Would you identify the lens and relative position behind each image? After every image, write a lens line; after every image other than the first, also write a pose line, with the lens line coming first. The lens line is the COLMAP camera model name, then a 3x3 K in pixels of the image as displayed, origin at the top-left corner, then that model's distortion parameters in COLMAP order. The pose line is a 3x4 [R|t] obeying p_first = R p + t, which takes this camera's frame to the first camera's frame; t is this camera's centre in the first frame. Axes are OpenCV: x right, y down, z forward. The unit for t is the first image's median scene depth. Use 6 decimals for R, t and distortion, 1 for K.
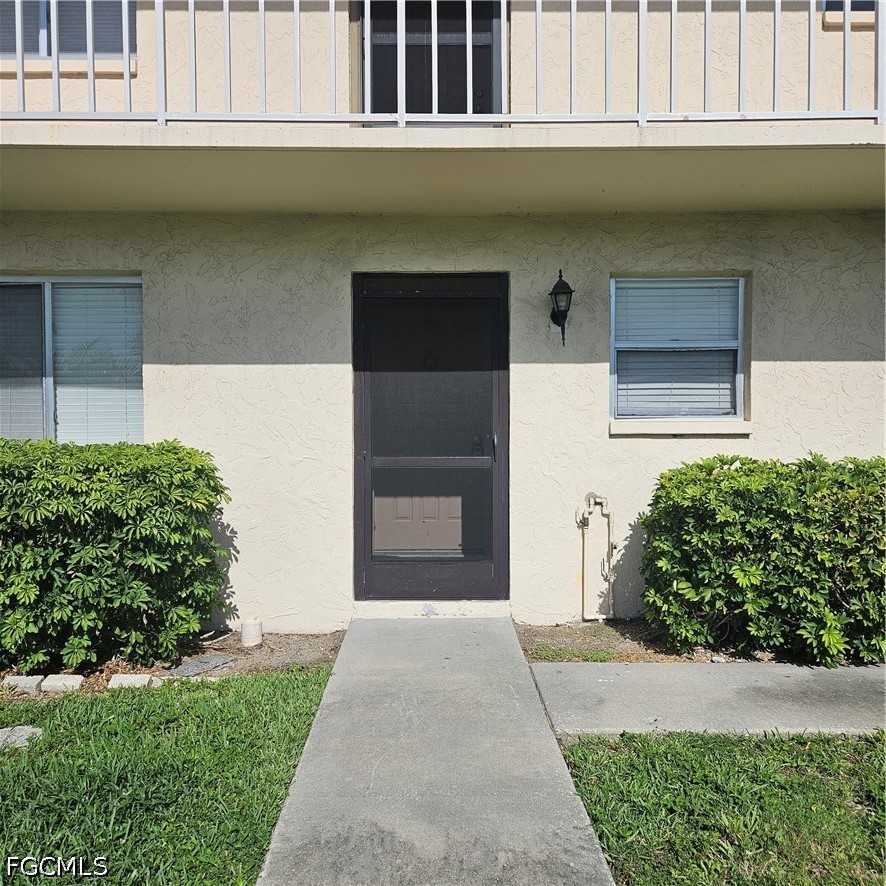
lens RADIAL K [[794.2, 0, 441.0], [0, 794.2, 435.5], [0, 0, 1]] dist [0.085389, -0.084534]
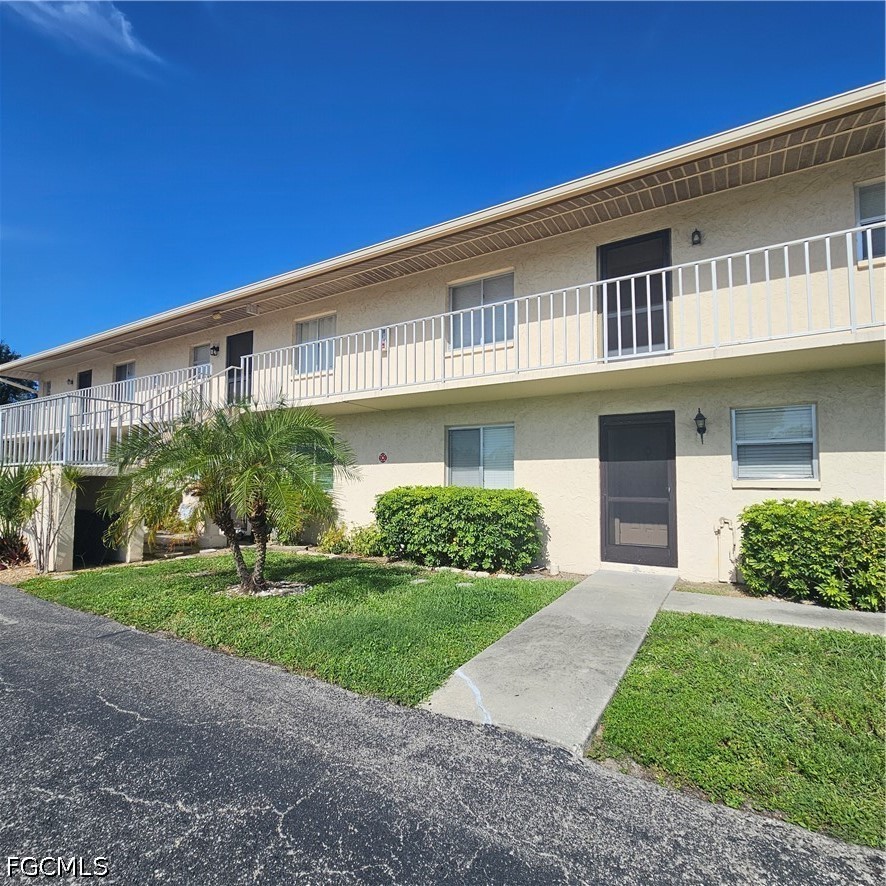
lens RADIAL K [[483.7, 0, 441.1], [0, 483.7, 456.9], [0, 0, 1]] dist [-0.010033, 0.003943]
pose [[0.847267, -0.023603, -0.530642, 0.283500], [-0.015193, 0.997527, -0.068628, 0.017537], [0.530950, 0.066208, 0.844813, -0.474240]]
